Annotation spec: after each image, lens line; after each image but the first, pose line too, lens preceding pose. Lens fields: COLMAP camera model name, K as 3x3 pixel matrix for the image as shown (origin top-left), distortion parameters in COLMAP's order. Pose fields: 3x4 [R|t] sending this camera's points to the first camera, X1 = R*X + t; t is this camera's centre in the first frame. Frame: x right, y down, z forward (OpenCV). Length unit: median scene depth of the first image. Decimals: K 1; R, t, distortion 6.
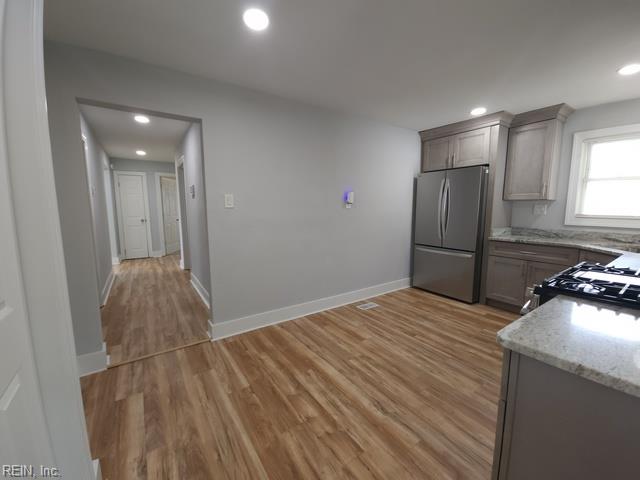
lens RADIAL K [[260.7, 0, 320.4], [0, 260.7, 237.2], [0, 0, 1]] dist [0.012268, -0.007925]
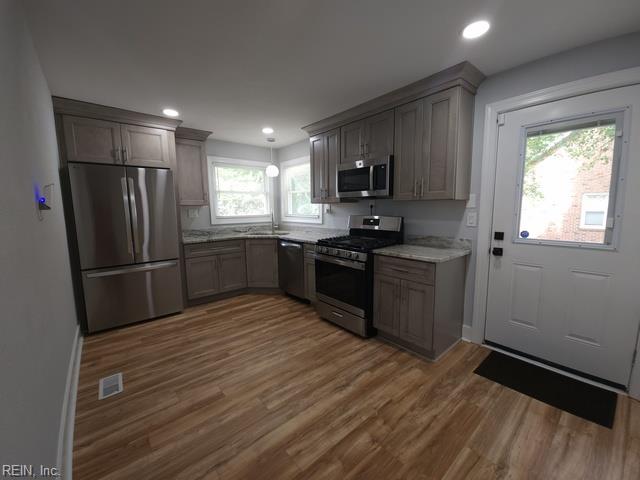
lens RADIAL K [[260.7, 0, 318.7], [0, 260.7, 237.7], [0, 0, 1]] dist [0.012268, -0.007925]
pose [[-0.093818, -0.113322, 0.989119, -0.619058], [0.129714, 0.983641, 0.124998, -0.110939], [-0.987103, 0.140030, -0.077584, 0.837334]]
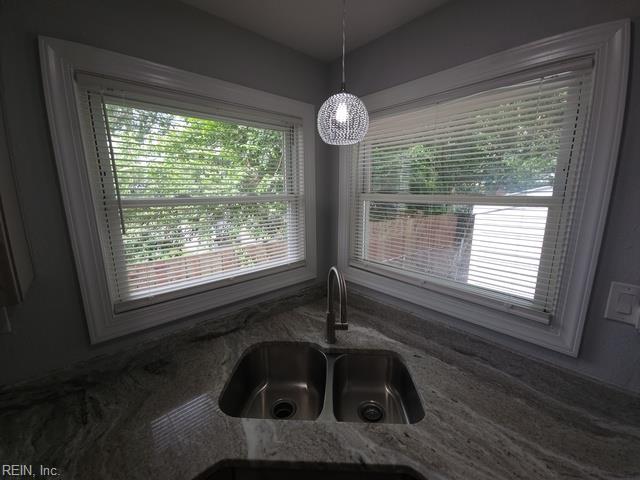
lens RADIAL K [[260.7, 0, 317.8], [0, 260.7, 238.8], [0, 0, 1]] dist [0.012268, -0.007925]
pose [[-0.139938, -0.191601, 0.971445, 0.880898], [0.120843, 0.970460, 0.208815, -0.294905], [-0.982759, 0.146614, -0.112650, 1.083316]]
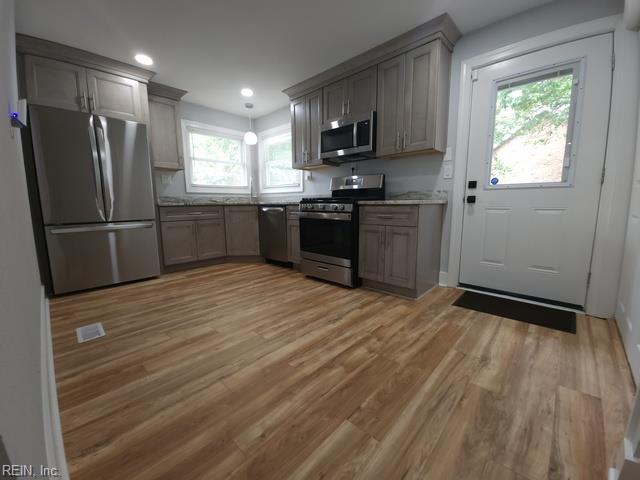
lens RADIAL K [[260.7, 0, 318.4], [0, 260.7, 237.8], [0, 0, 1]] dist [0.012268, -0.007925]
pose [[-0.205907, -0.129594, 0.969953, -0.649005], [0.123245, 0.979865, 0.157082, 0.068672], [-0.970780, 0.151886, -0.185789, 0.941375]]
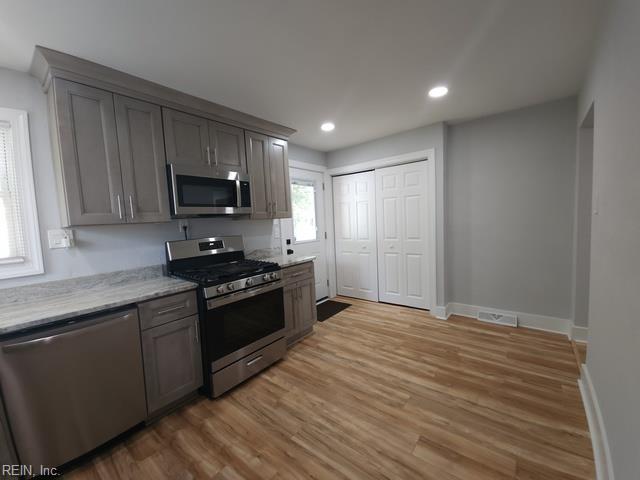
lens RADIAL K [[260.7, 0, 320.2], [0, 260.7, 238.1], [0, 0, 1]] dist [0.012268, -0.007925]
pose [[-0.955312, 0.069627, -0.287281, 0.608794], [0.017003, 0.983197, 0.181752, -0.212354], [0.295108, 0.168745, -0.940445, 1.639334]]
